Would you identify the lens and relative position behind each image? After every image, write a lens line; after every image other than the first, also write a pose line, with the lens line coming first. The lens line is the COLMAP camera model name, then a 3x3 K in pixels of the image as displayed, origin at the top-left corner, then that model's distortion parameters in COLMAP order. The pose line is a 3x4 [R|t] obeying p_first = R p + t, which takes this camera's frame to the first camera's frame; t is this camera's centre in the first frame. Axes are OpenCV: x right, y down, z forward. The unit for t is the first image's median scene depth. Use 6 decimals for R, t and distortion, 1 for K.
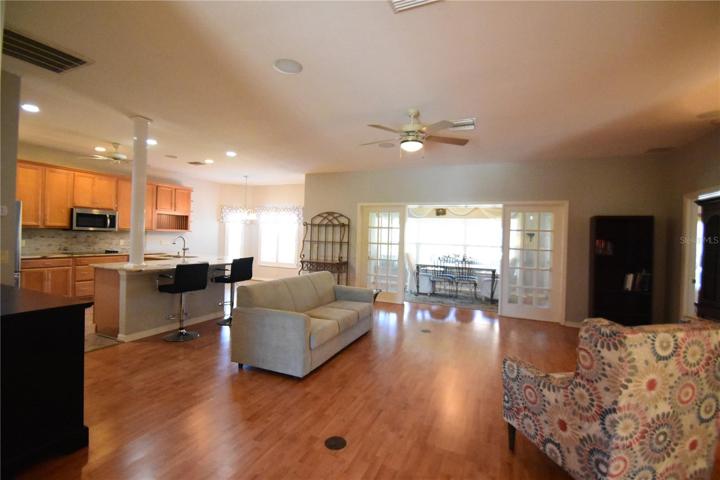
lens RADIAL K [[328.6, 0, 359.9], [0, 328.6, 238.9], [0, 0, 1]] dist [0.001135, -0.011354]
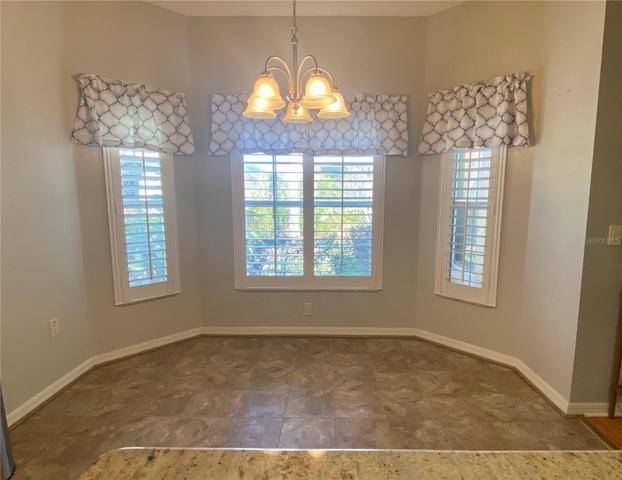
lens RADIAL K [[365.7, 0, 311.0], [0, 365.7, 240.0], [0, 0, 1]] dist [0.007306, -0.004074]
pose [[0.922839, -0.077211, 0.377369, -0.597156], [0.027367, 0.990371, 0.135709, -0.019672], [-0.384213, -0.114910, 0.916065, 1.068902]]
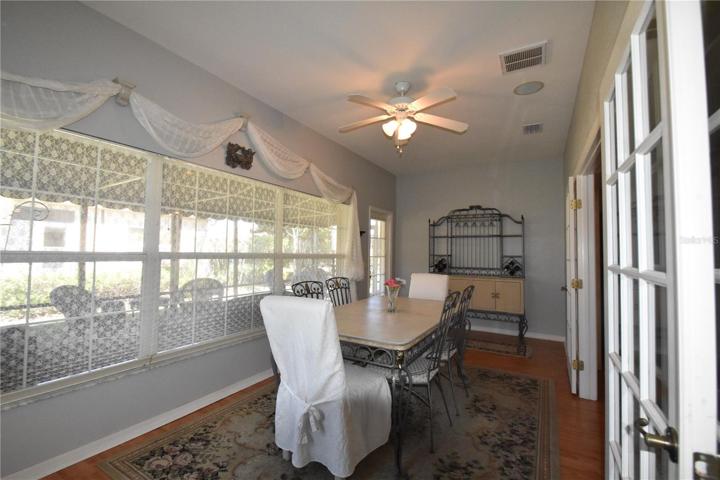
lens RADIAL K [[317.7, 0, 359.2], [0, 317.7, 237.6], [0, 0, 1]] dist [-0.000888, -0.000760]
pose [[0.113715, 0.017713, 0.993355, -0.085542], [-0.005556, 0.999837, -0.017193, 0.005262], [-0.993498, -0.003564, 0.113795, 1.333371]]
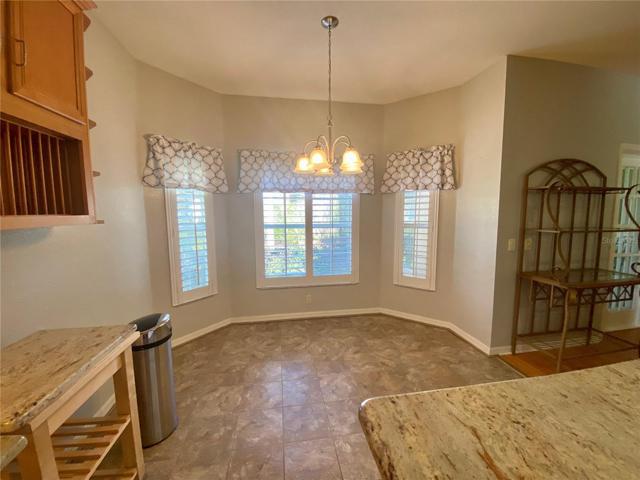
lens RADIAL K [[259.8, 0, 321.0], [0, 259.8, 238.5], [0, 0, 1]] dist [0.022908, -0.022588]
pose [[0.845691, -0.087911, 0.526383, -0.672479], [0.035354, 0.993401, 0.109106, -0.034492], [-0.532501, -0.073660, 0.843218, 1.087672]]
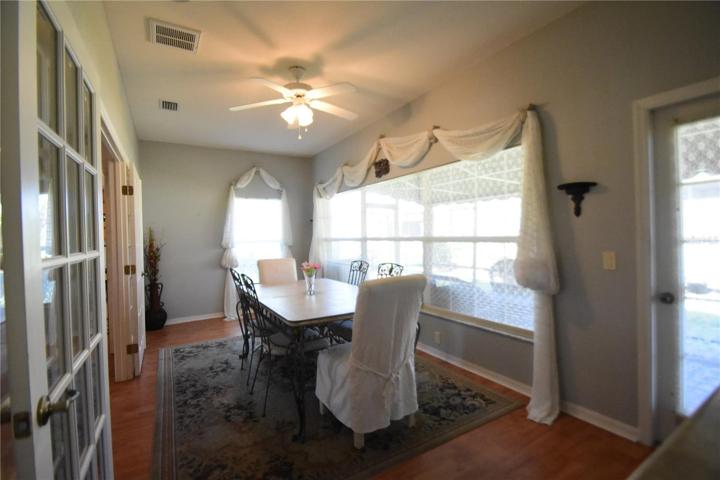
lens RADIAL K [[325.1, 0, 356.1], [0, 325.1, 237.4], [0, 0, 1]] dist [-0.001471, -0.000347]
pose [[0.806473, -0.048818, -0.589252, 0.755881], [0.044972, 0.998763, -0.021194, 0.034341], [0.589558, -0.009408, 0.807672, 0.970381]]
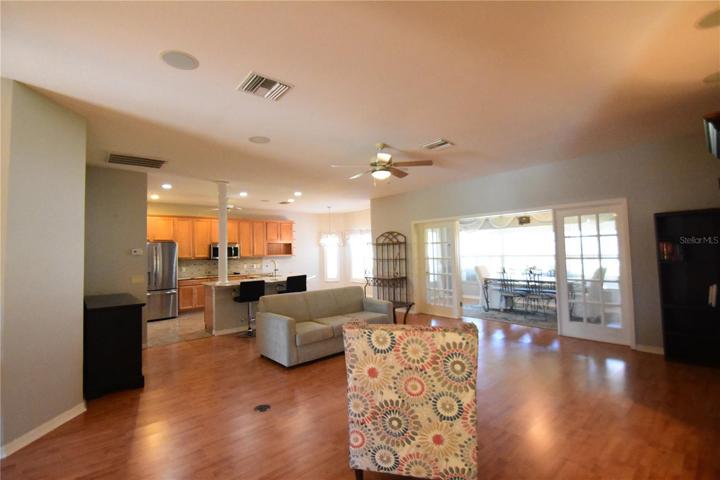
lens RADIAL K [[330.4, 0, 358.9], [0, 330.4, 237.8], [0, 0, 1]] dist [-0.003518, -0.000589]
pose [[0.899188, -0.073161, -0.431403, 0.355718], [0.049894, 0.996636, -0.065022, 0.005404], [0.434709, 0.036943, 0.899813, -0.039121]]
